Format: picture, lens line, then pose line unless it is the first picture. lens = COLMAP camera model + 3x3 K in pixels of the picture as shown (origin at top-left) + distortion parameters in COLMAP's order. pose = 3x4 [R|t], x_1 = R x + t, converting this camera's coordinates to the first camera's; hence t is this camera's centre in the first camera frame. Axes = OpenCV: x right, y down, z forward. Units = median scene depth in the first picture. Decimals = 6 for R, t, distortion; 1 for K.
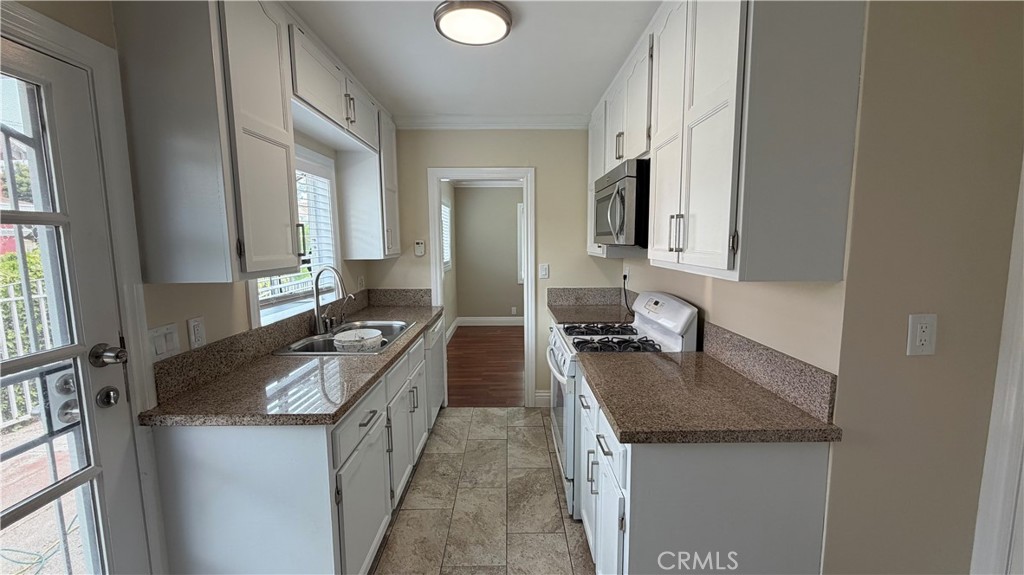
lens RADIAL K [[408.3, 0, 510.0], [0, 408.3, 288.9], [0, 0, 1]] dist [0.000821, -0.000058]
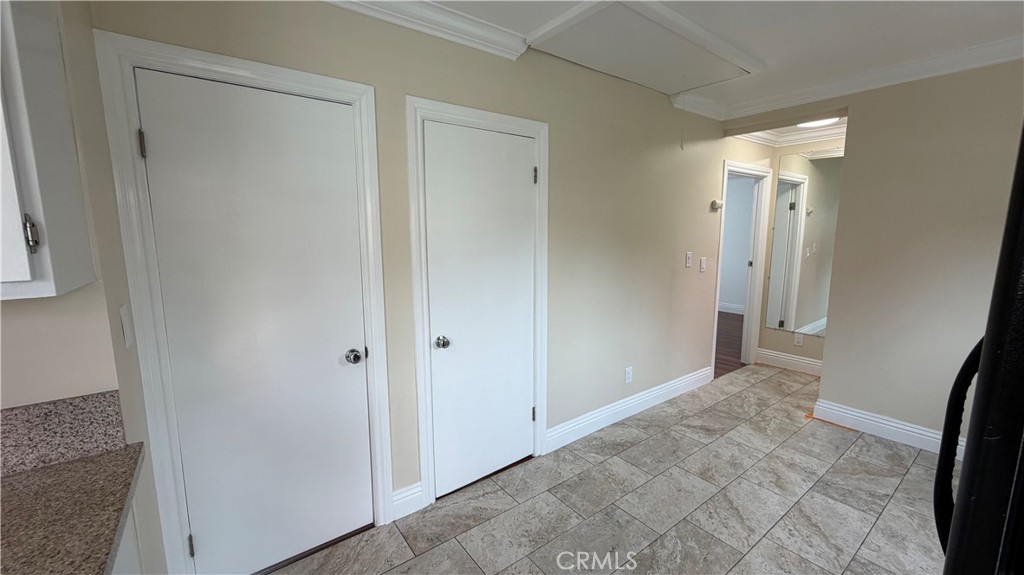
lens RADIAL K [[408.3, 0, 510.0], [0, 408.3, 288.9], [0, 0, 1]] dist [0.000821, -0.000058]
pose [[-0.598499, -0.097406, 0.795179, -0.320551], [0.103248, 0.974924, 0.197135, -0.071734], [-0.794442, 0.200086, -0.573435, 0.709017]]
